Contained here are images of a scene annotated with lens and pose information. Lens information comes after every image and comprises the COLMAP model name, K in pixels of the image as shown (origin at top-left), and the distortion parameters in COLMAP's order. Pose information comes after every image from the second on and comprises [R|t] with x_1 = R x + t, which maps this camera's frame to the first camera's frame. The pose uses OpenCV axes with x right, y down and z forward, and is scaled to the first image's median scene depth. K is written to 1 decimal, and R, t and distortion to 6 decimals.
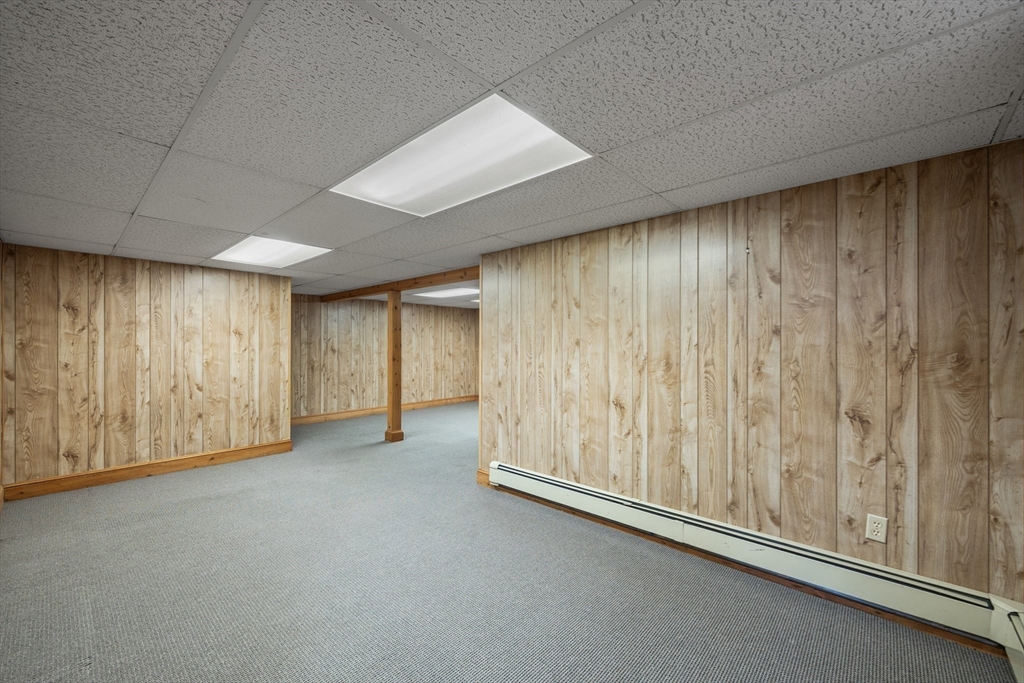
lens RADIAL K [[414.5, 0, 511.6], [0, 414.5, 345.9], [0, 0, 1]] dist [-0.000513, 0.000130]
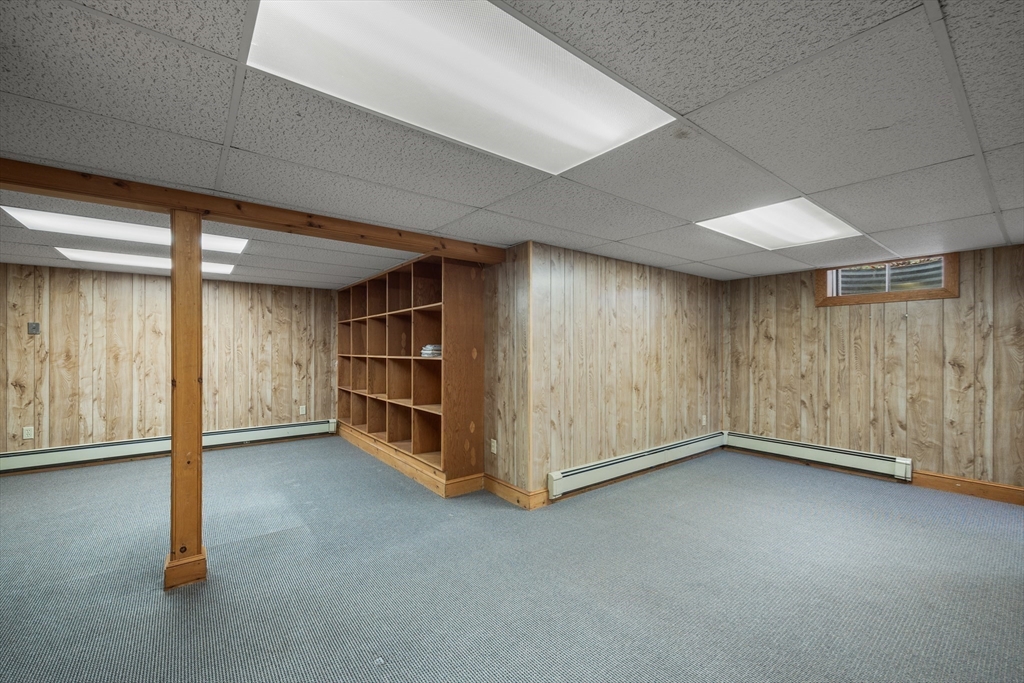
lens RADIAL K [[414.5, 0, 511.6], [0, 414.5, 345.9], [0, 0, 1]] dist [-0.000513, 0.000130]
pose [[0.165816, 0.002152, 0.986154, -1.125910], [-0.002049, 0.999996, -0.001837, -0.002285], [-0.986155, -0.001716, 0.165819, 1.094684]]
